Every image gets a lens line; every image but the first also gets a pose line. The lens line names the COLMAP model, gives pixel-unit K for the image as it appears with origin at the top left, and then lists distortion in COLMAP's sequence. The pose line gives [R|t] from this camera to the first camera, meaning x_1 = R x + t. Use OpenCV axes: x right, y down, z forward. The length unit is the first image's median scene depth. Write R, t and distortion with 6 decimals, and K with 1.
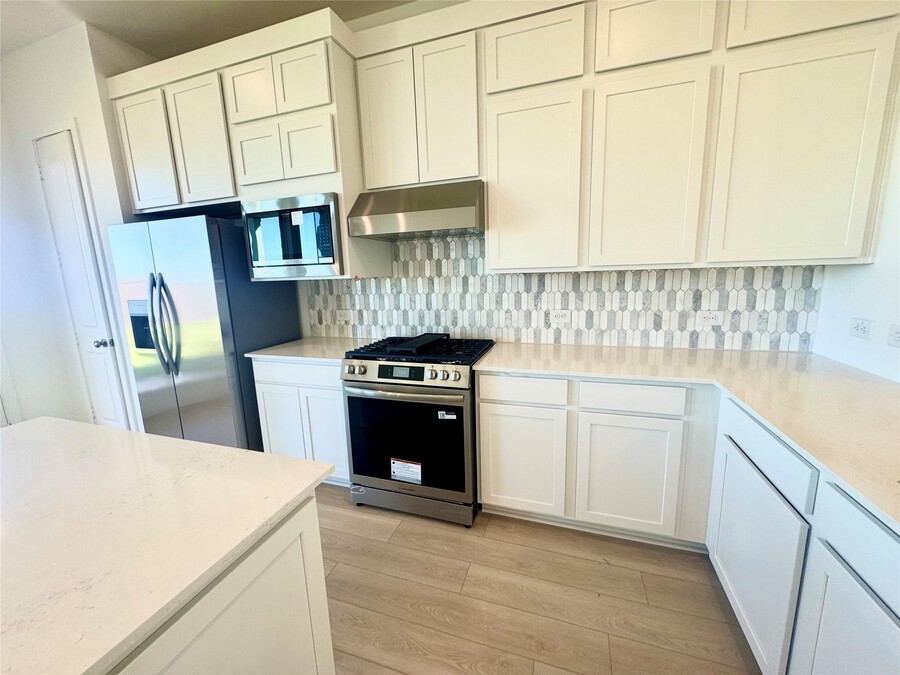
lens RADIAL K [[359.8, 0, 449.0], [0, 359.8, 335.2], [0, 0, 1]] dist [-0.001426, -0.001158]
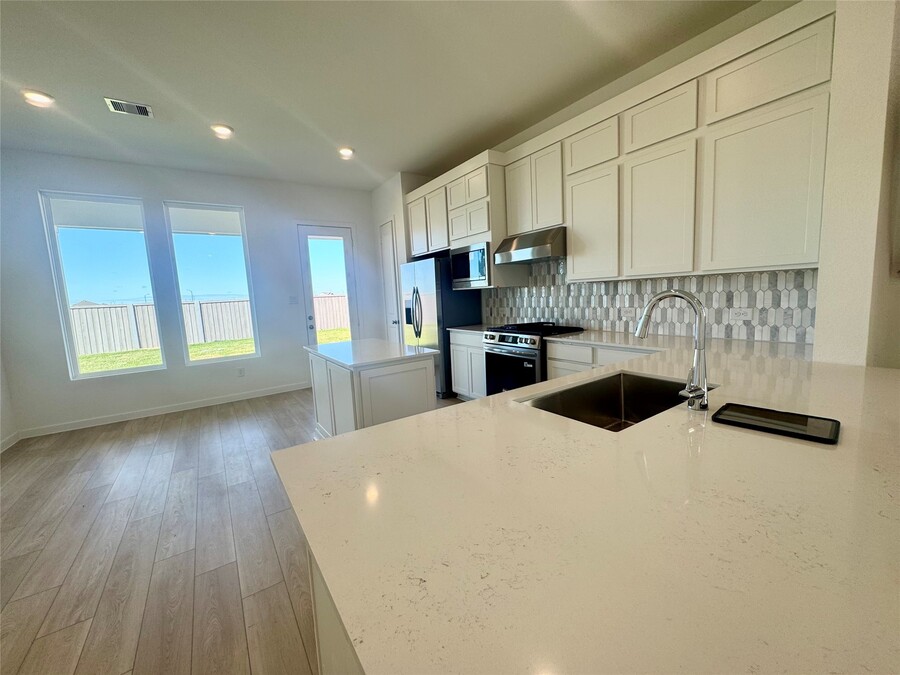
lens RADIAL K [[359.8, 0, 448.2], [0, 359.8, 335.3], [0, 0, 1]] dist [-0.001426, -0.001158]
pose [[0.794525, 0.061661, -0.604093, 0.656265], [-0.080677, 0.996731, -0.004371, 0.108192], [0.601849, 0.052209, 0.796902, -0.565054]]
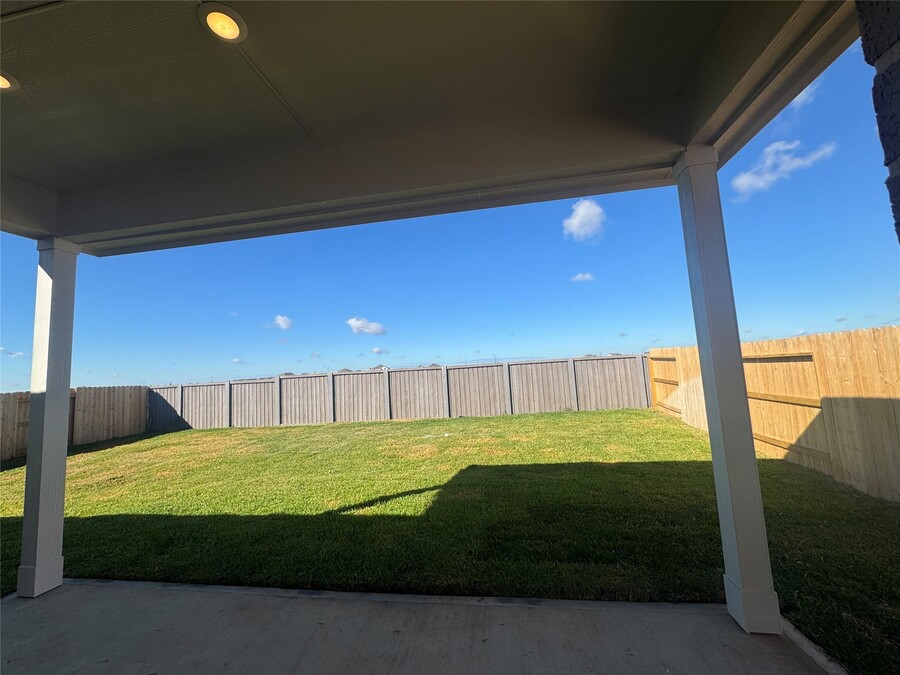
lens RADIAL K [[359.8, 0, 450.9], [0, 359.8, 335.3], [0, 0, 1]] dist [-0.001426, -0.001158]
pose [[0.164525, -0.074847, -0.983529, -1.619491], [-0.118146, 0.988443, -0.094984, -0.139782], [0.979272, 0.131828, 0.153781, 1.111492]]
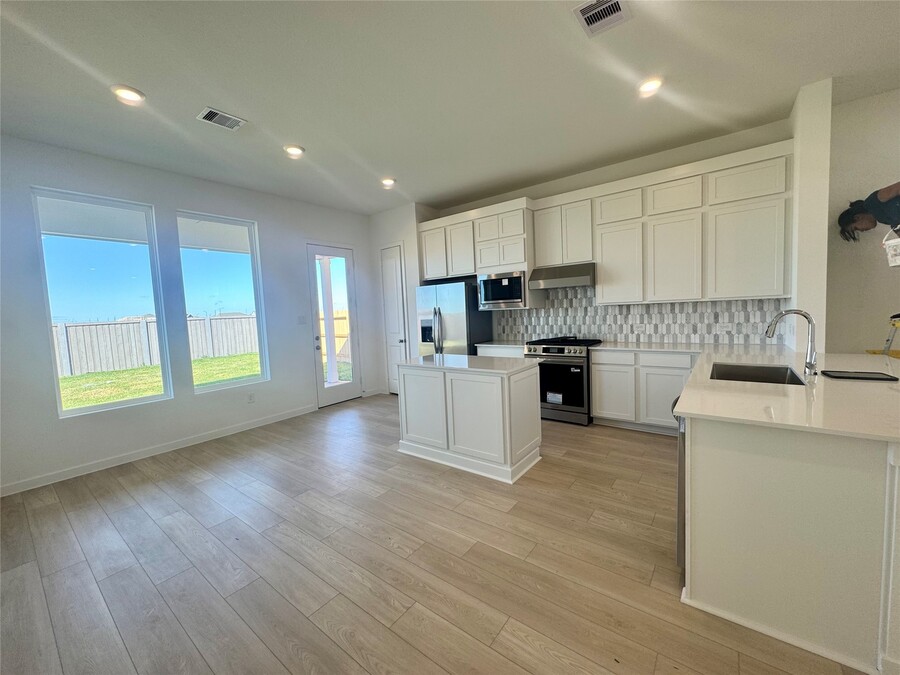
lens RADIAL K [[359.8, 0, 446.6], [0, 359.8, 337.9], [0, 0, 1]] dist [-0.001426, -0.001158]
pose [[0.944483, 0.013861, -0.328266, -0.027437], [-0.041444, 0.996155, -0.077179, 0.208349], [0.325935, 0.086499, 0.941427, -1.200018]]
